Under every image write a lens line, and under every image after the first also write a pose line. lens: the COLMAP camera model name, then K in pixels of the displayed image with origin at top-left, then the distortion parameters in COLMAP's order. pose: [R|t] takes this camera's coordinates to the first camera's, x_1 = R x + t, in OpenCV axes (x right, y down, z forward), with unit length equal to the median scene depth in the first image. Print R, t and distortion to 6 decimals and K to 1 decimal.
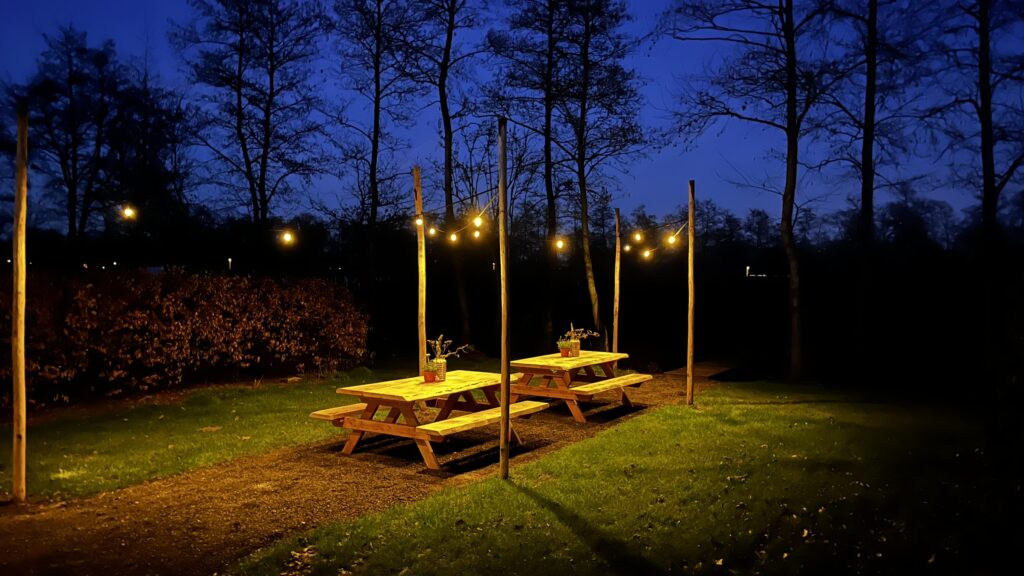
lens RADIAL K [[774.7, 0, 510.5], [0, 774.7, 287.4], [0, 0, 1]] dist [0.054718, -0.027260]
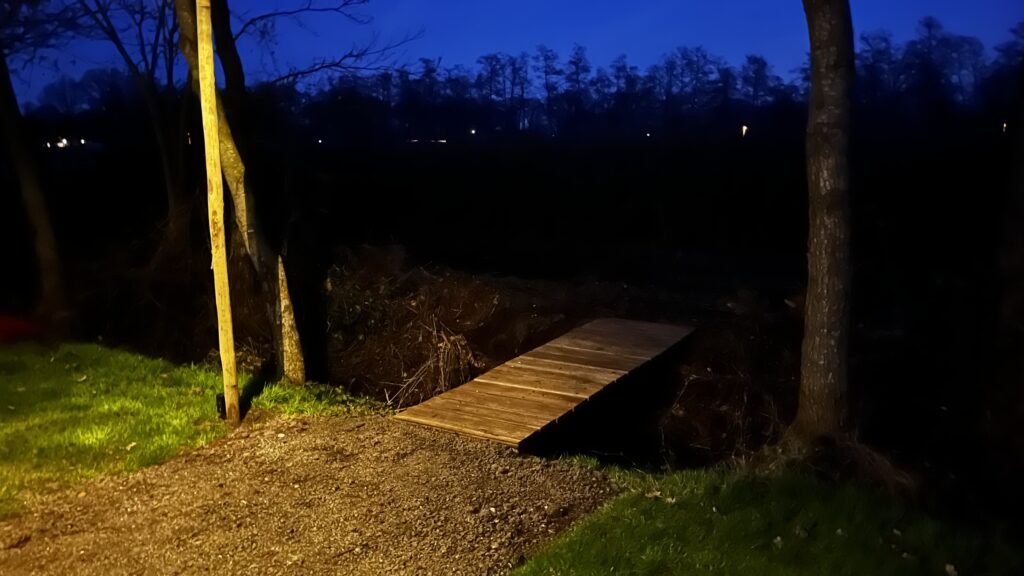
lens RADIAL K [[774.7, 0, 514.7], [0, 774.7, 289.6], [0, 0, 1]] dist [0.054718, -0.027260]
pose [[0.999647, -0.025655, 0.006844, 0.040480], [0.024115, 0.985085, 0.170373, 0.001015], [-0.011113, -0.170148, 0.985356, 0.111097]]
